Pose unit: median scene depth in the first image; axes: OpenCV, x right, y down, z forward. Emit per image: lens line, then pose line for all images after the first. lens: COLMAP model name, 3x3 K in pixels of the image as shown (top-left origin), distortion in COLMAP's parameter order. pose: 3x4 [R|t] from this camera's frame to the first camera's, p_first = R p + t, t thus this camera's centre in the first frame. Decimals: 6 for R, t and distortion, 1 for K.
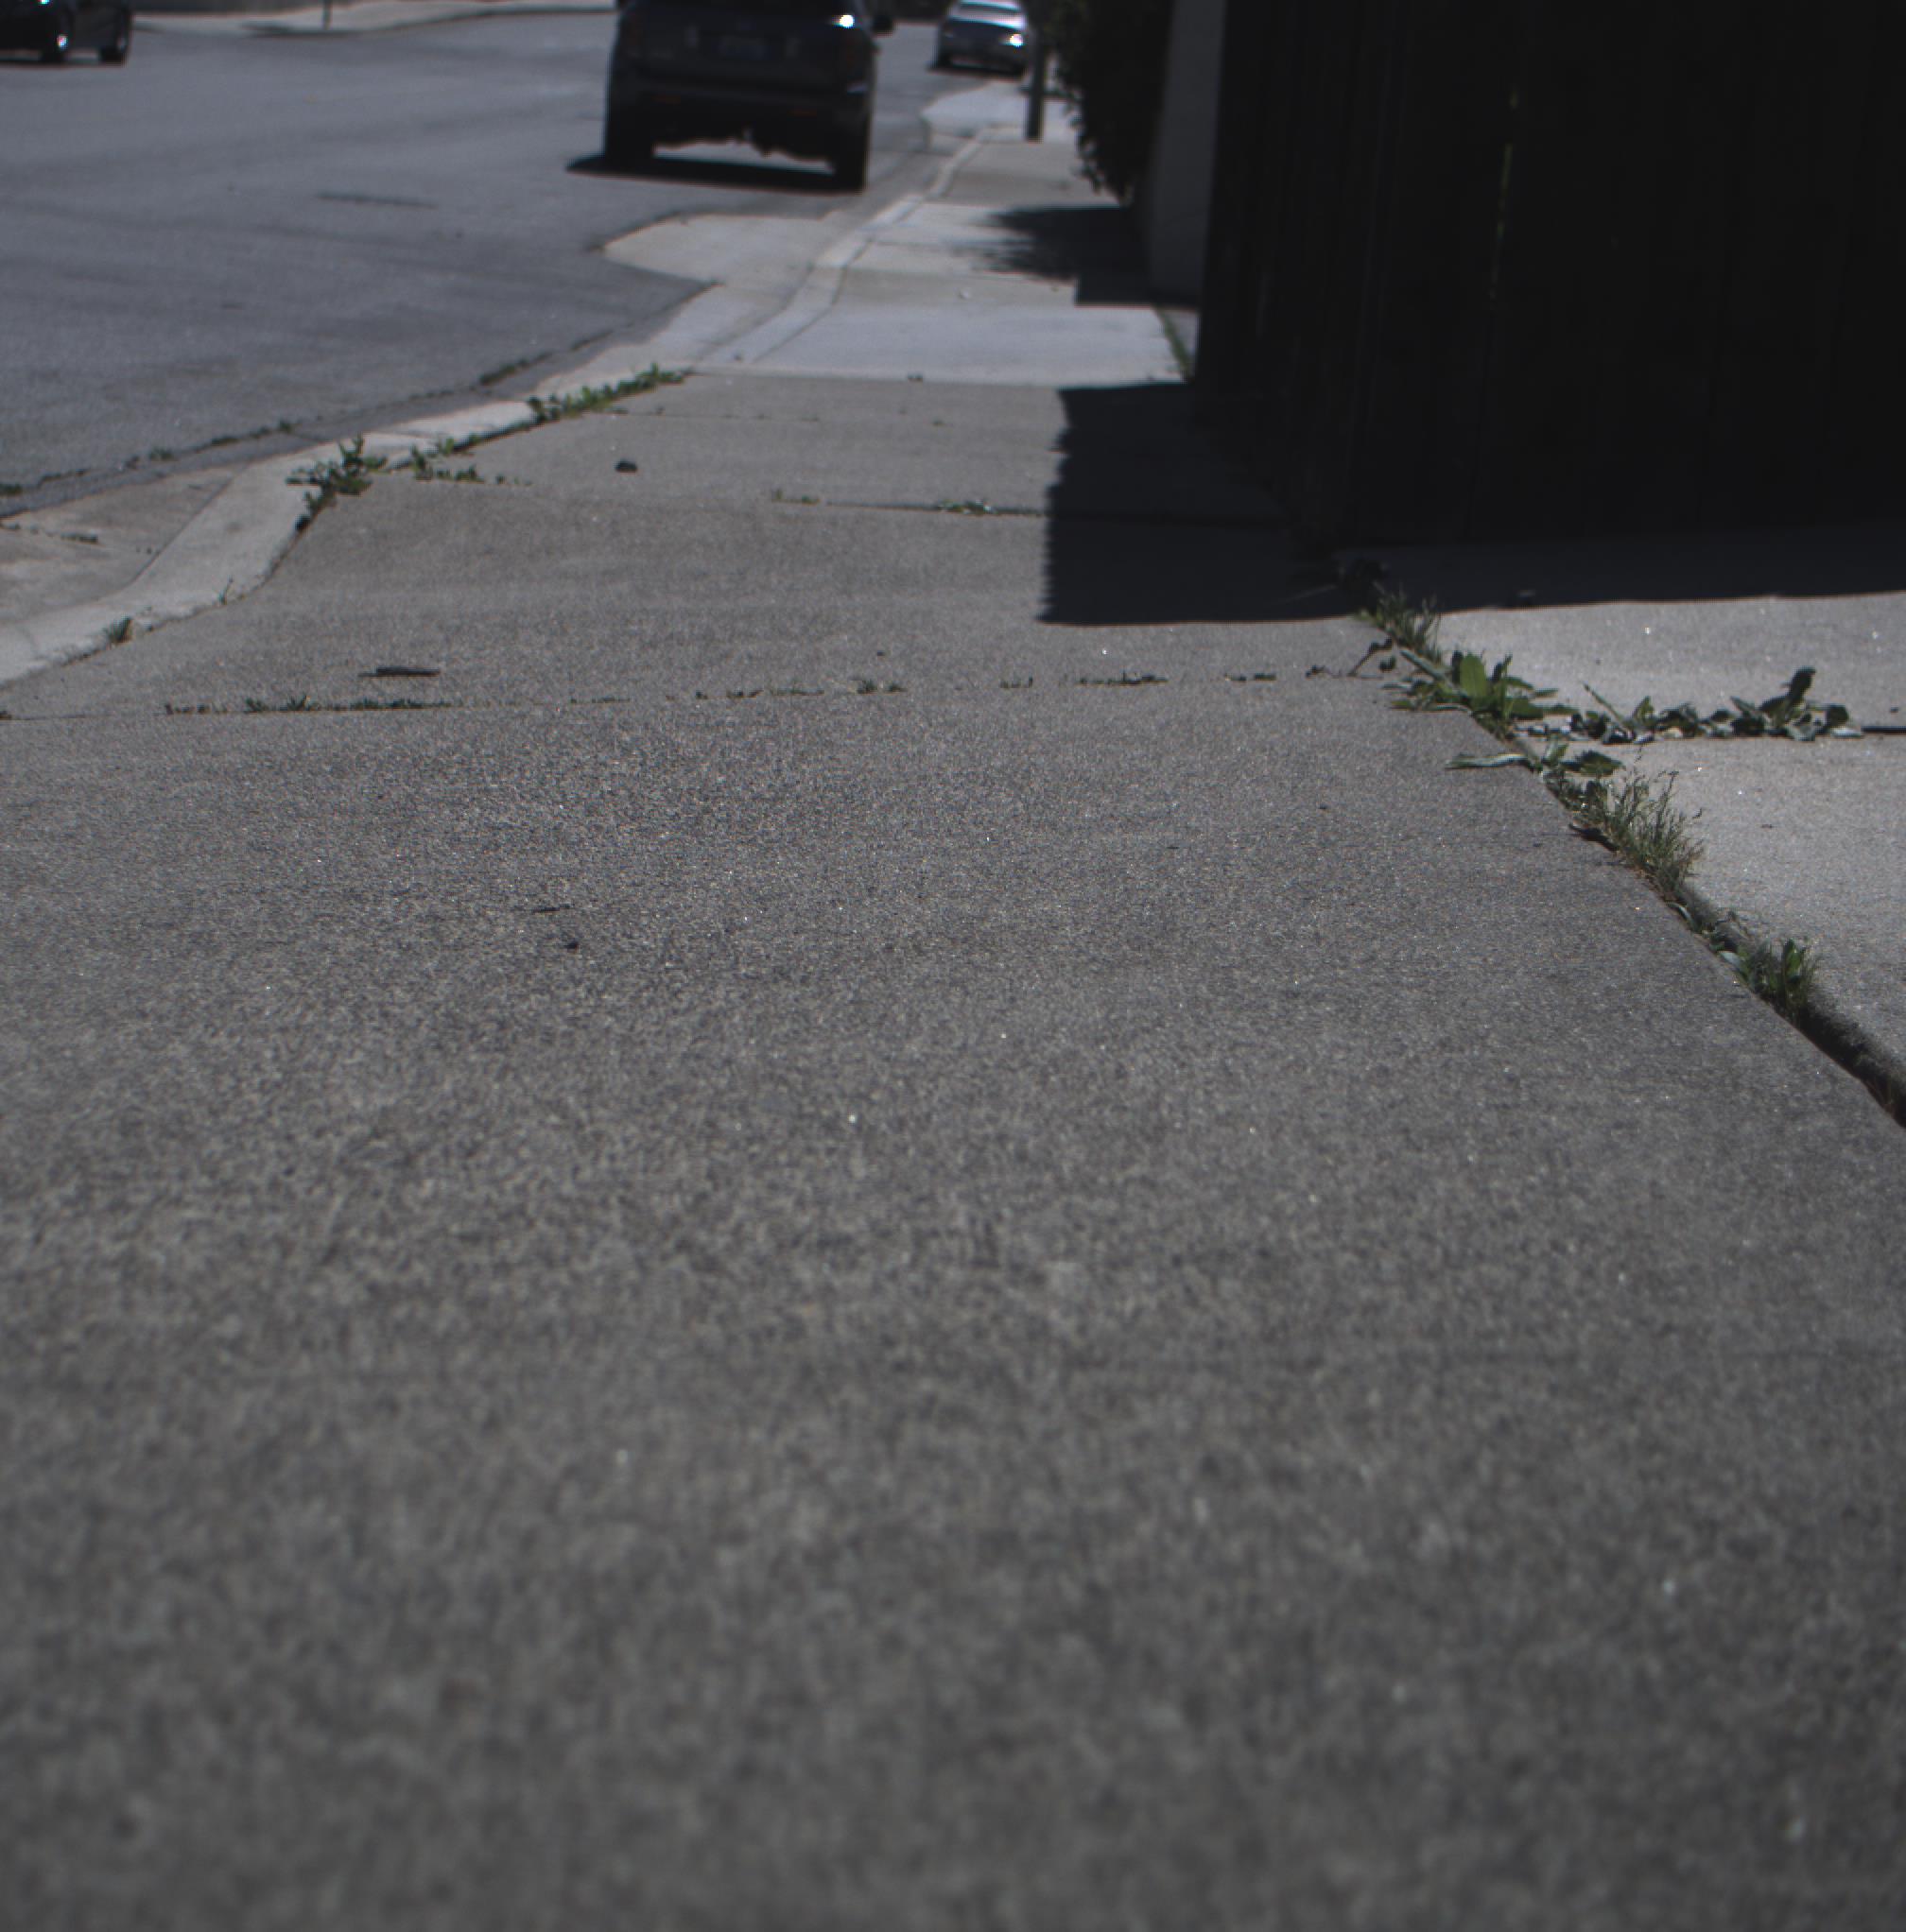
lens RADIAL K [[4632.6, 0, 953.0], [0, 4632.6, 966.0], [0, 0, 1]] dist [-0.098407, 0.364040]
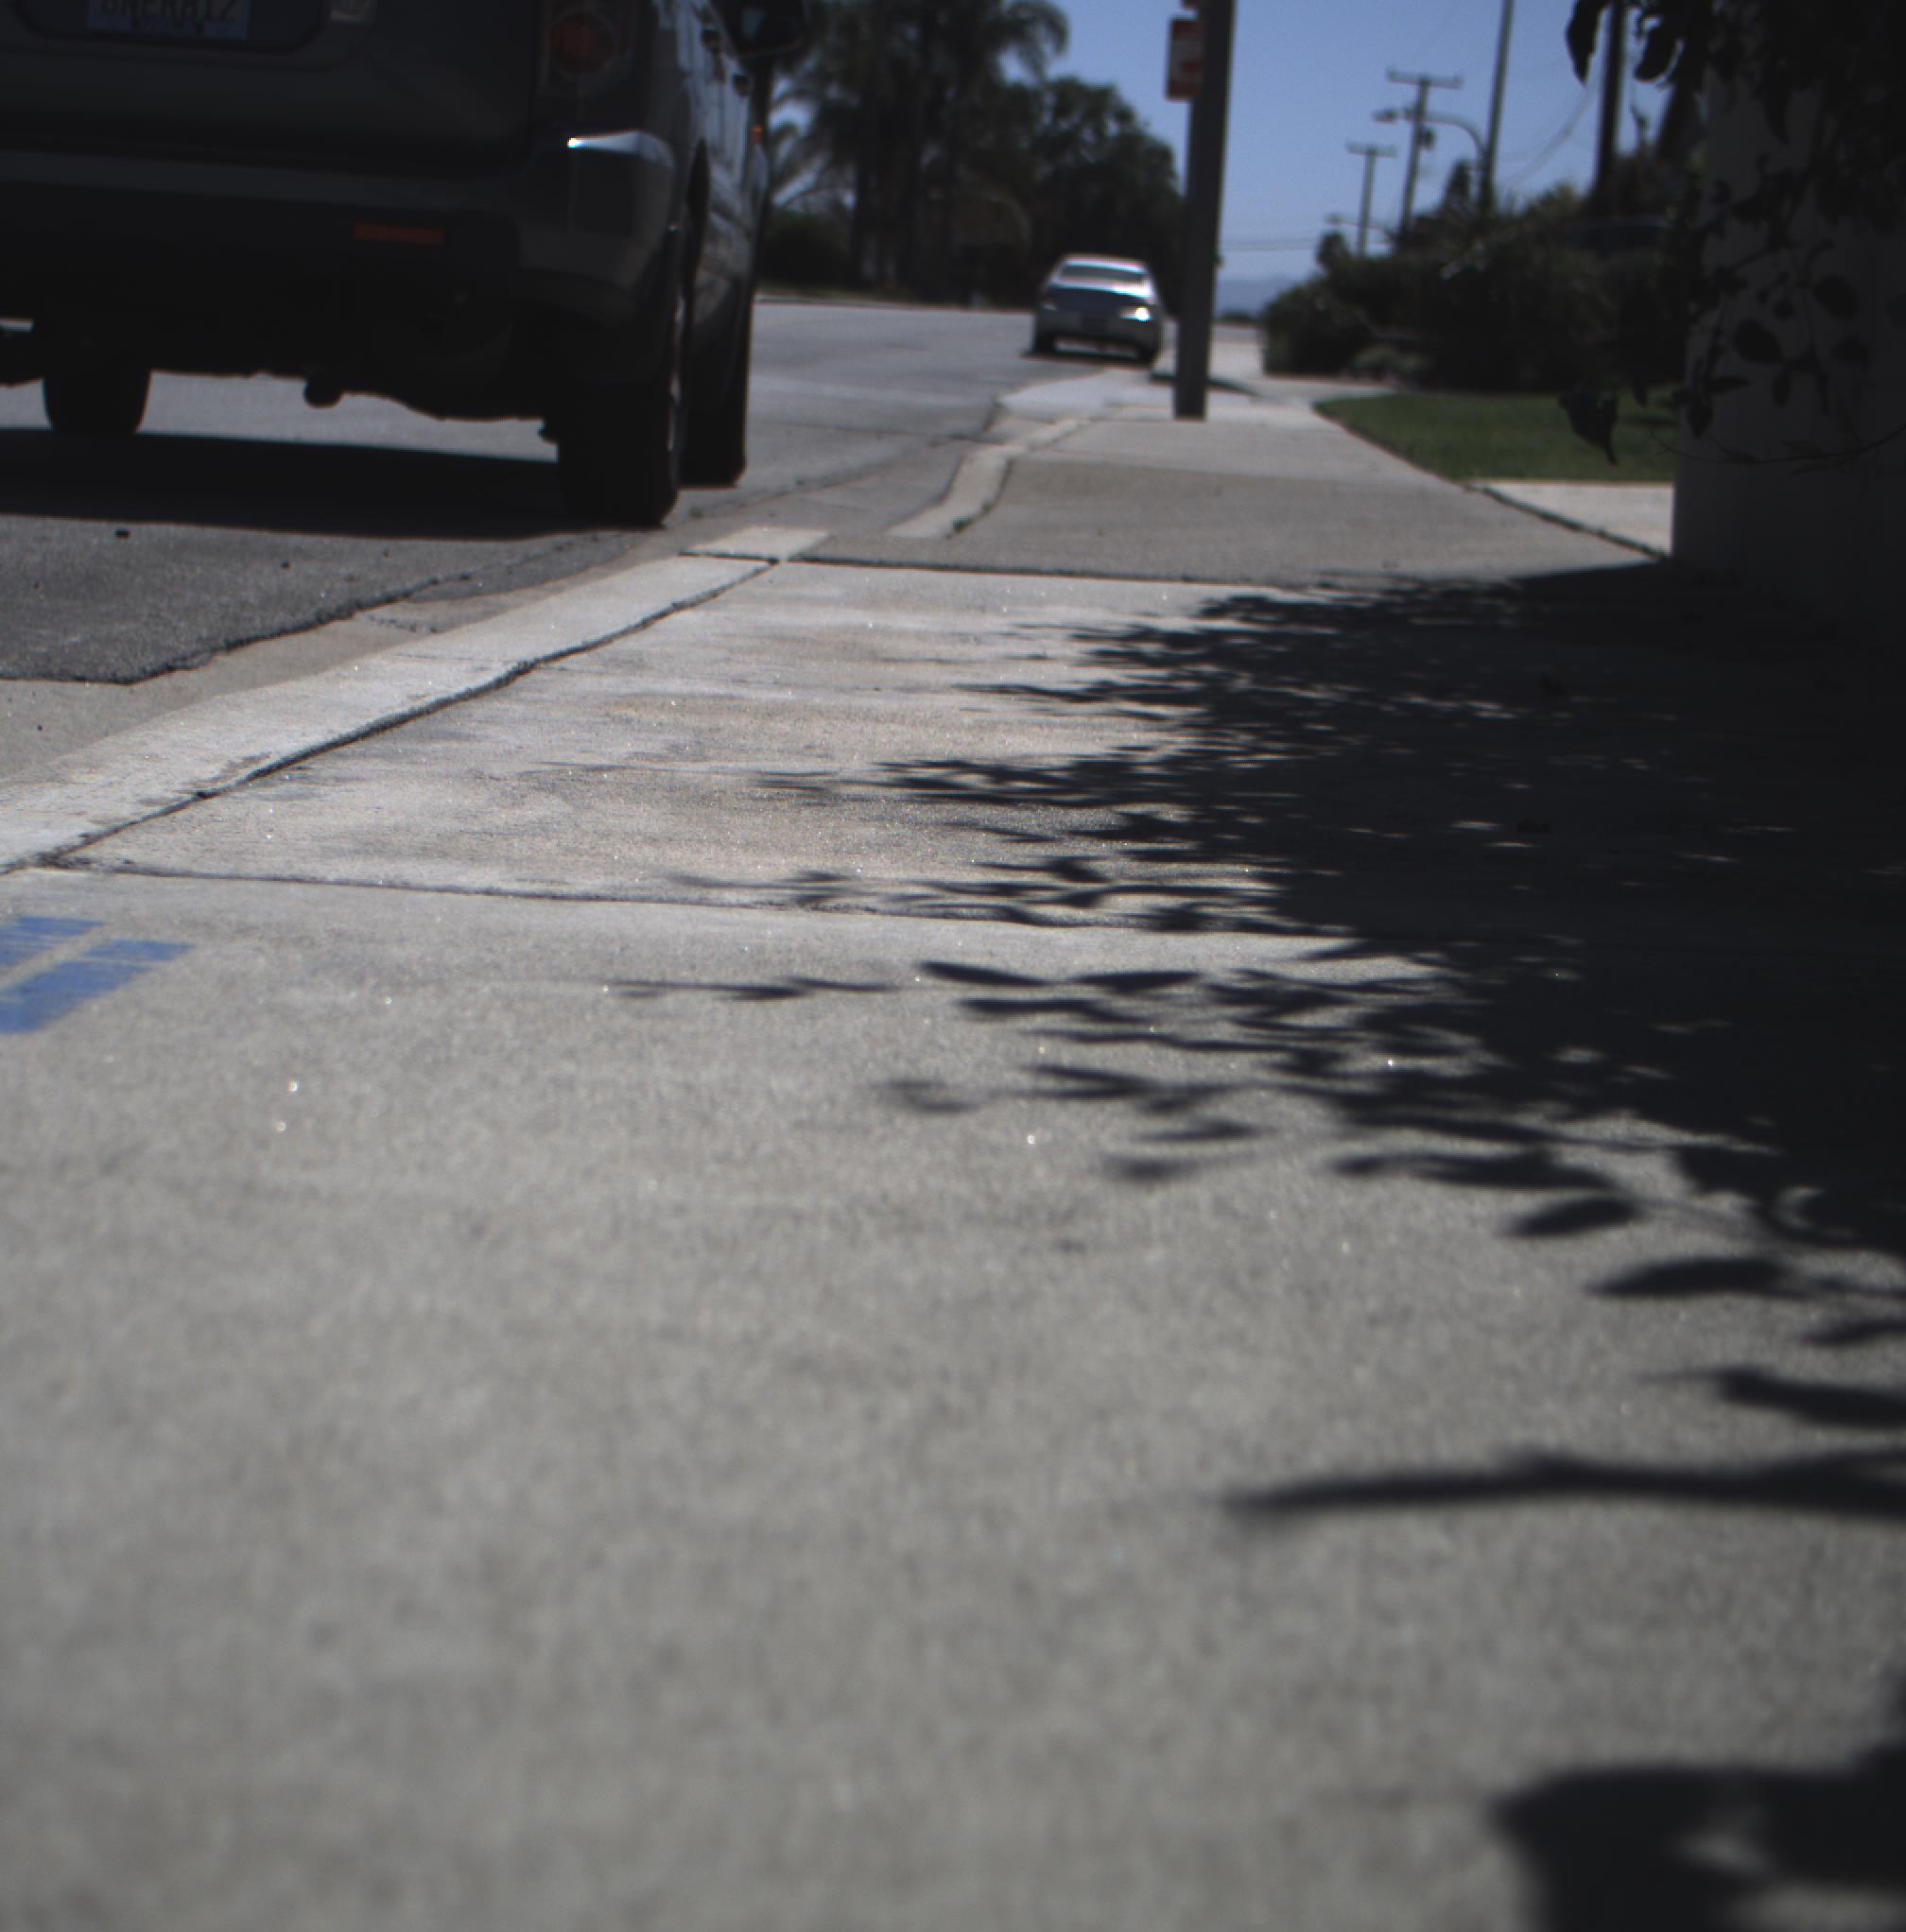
lens RADIAL K [[4689.6, 0, 953.0], [0, 4689.6, 966.0], [0, 0, 1]] dist [-0.167252, 0.697417]
pose [[0.999499, -0.016279, -0.027156, 0.010338], [0.014302, 0.997340, -0.071474, -0.206249], [0.028247, 0.071050, 0.997073, 1.234307]]
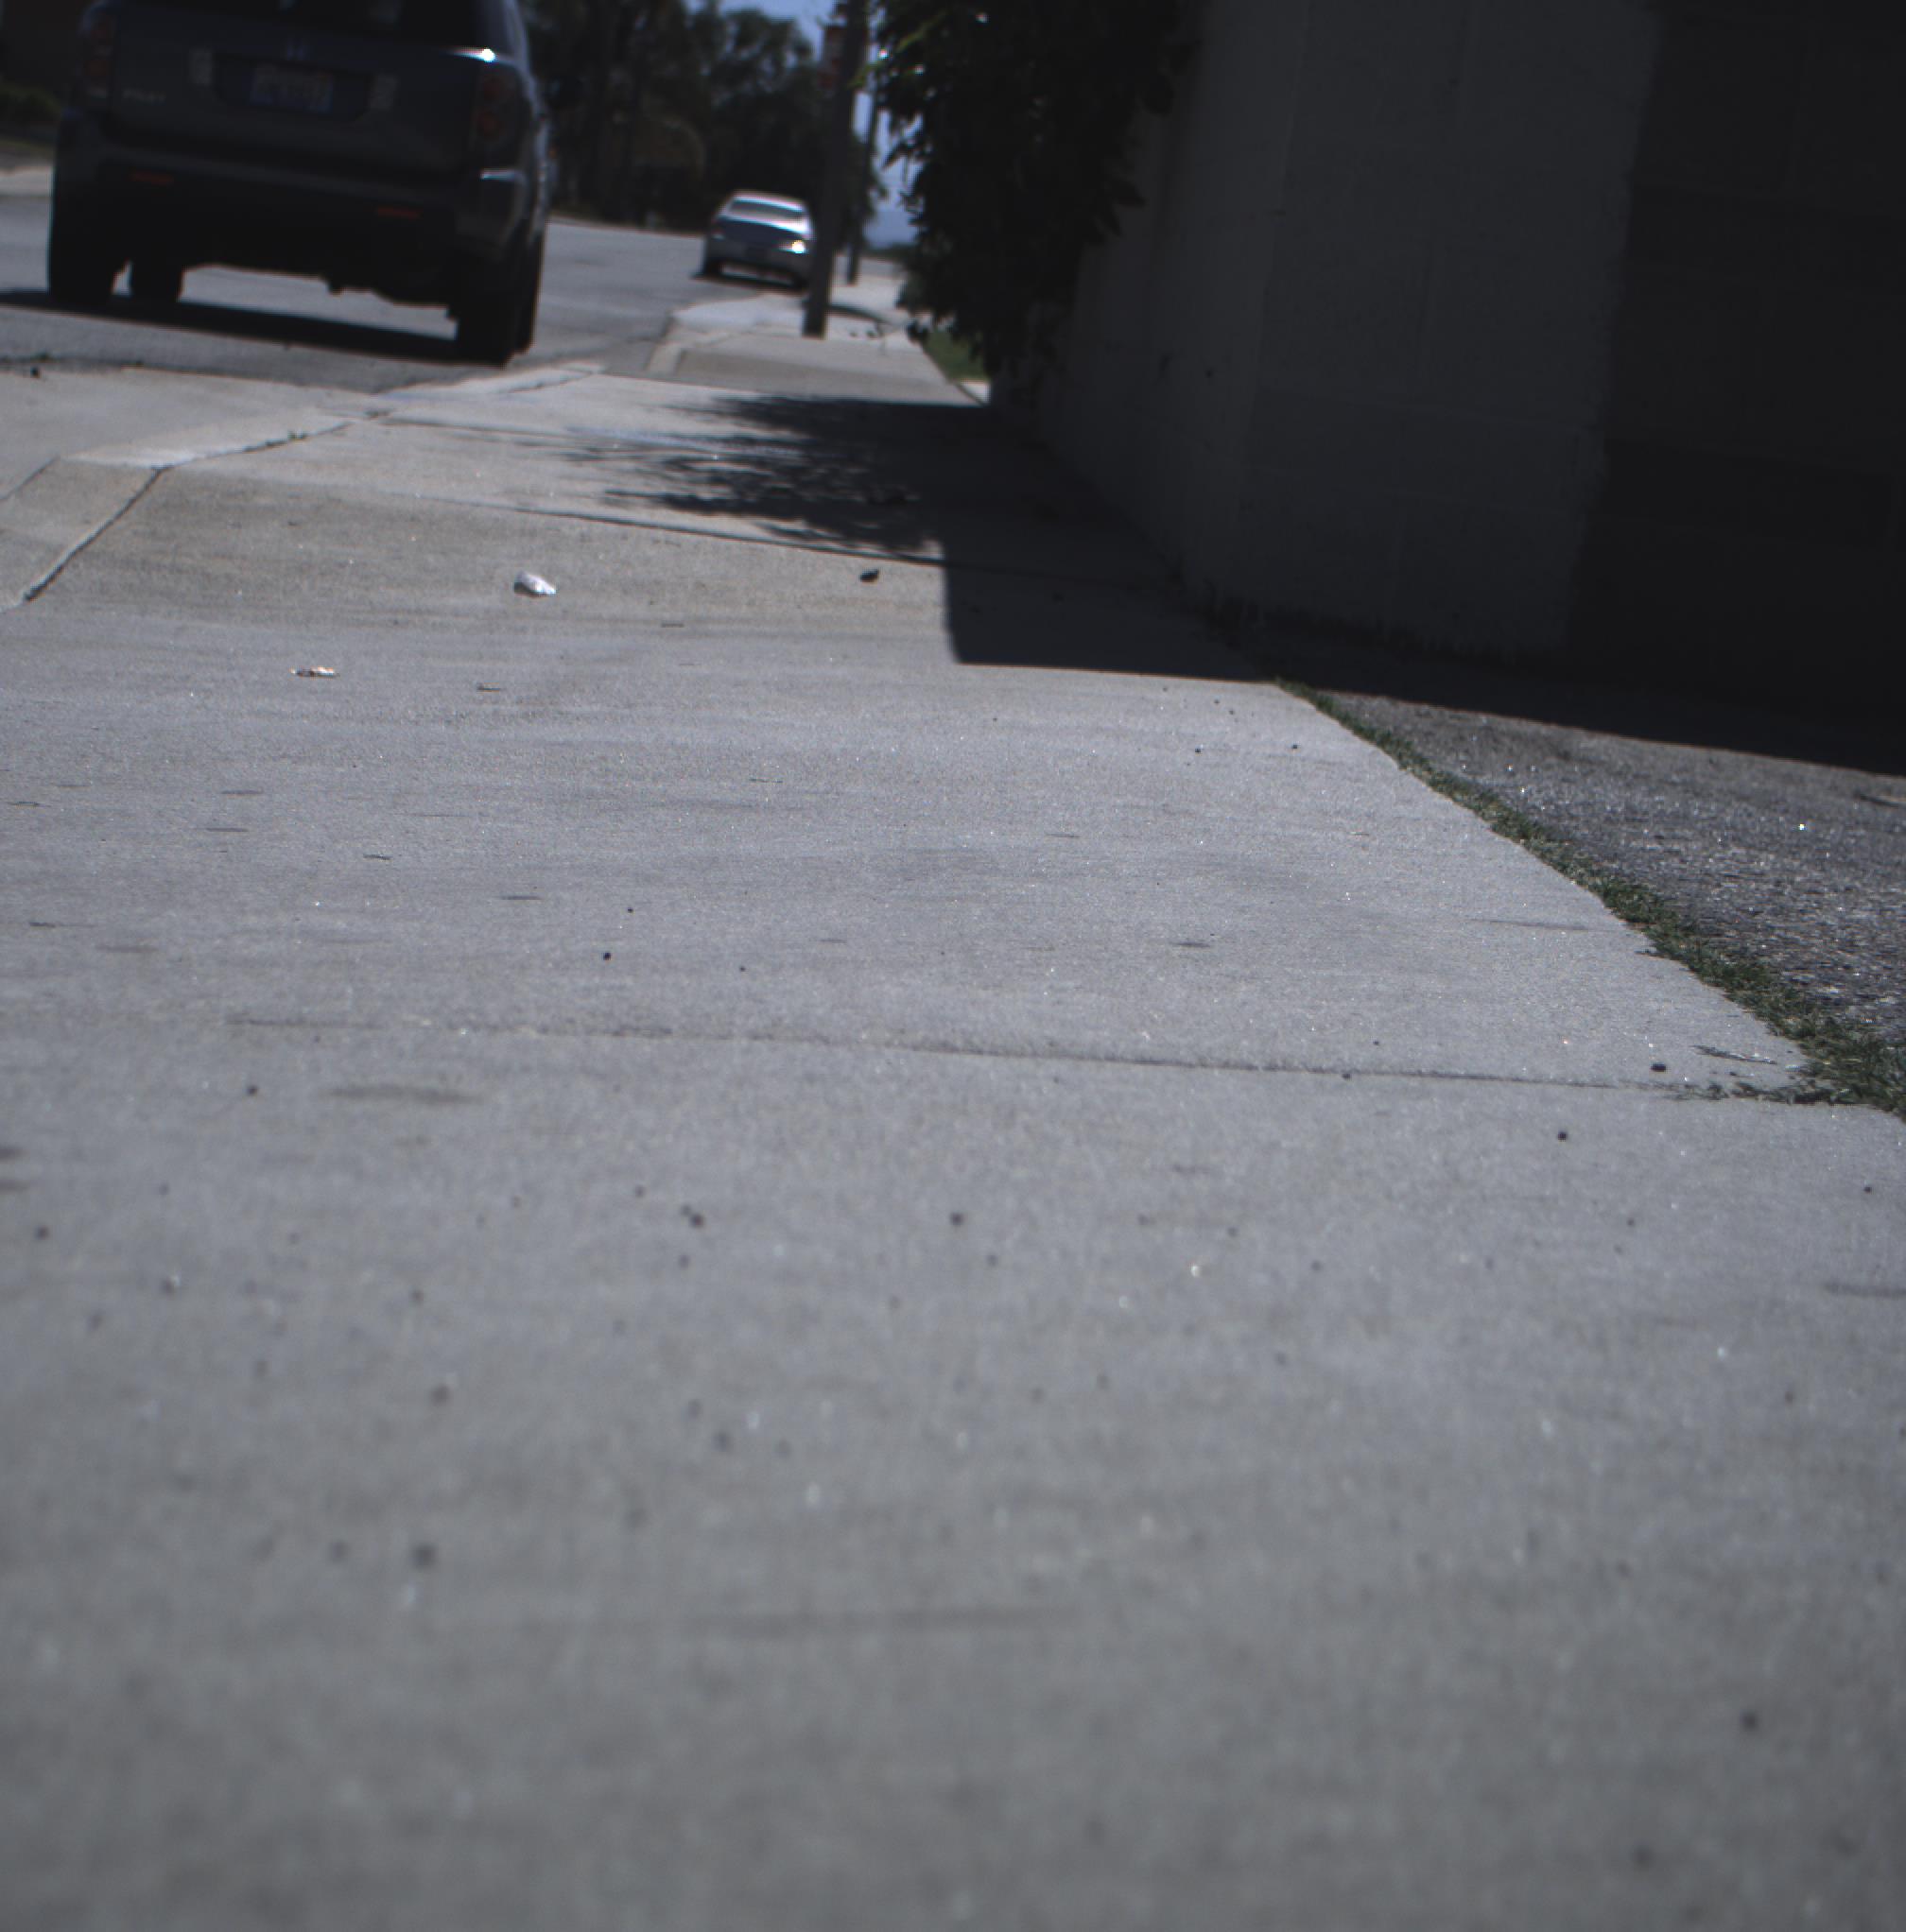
lens RADIAL K [[4632.6, 0, 953.0], [0, 4632.6, 966.0], [0, 0, 1]] dist [-0.098407, 0.364040]
pose [[0.997800, 0.040621, 0.052395, 0.014062], [-0.037753, 0.997794, -0.054615, -0.113971], [-0.054497, 0.052517, 0.997132, 0.761466]]
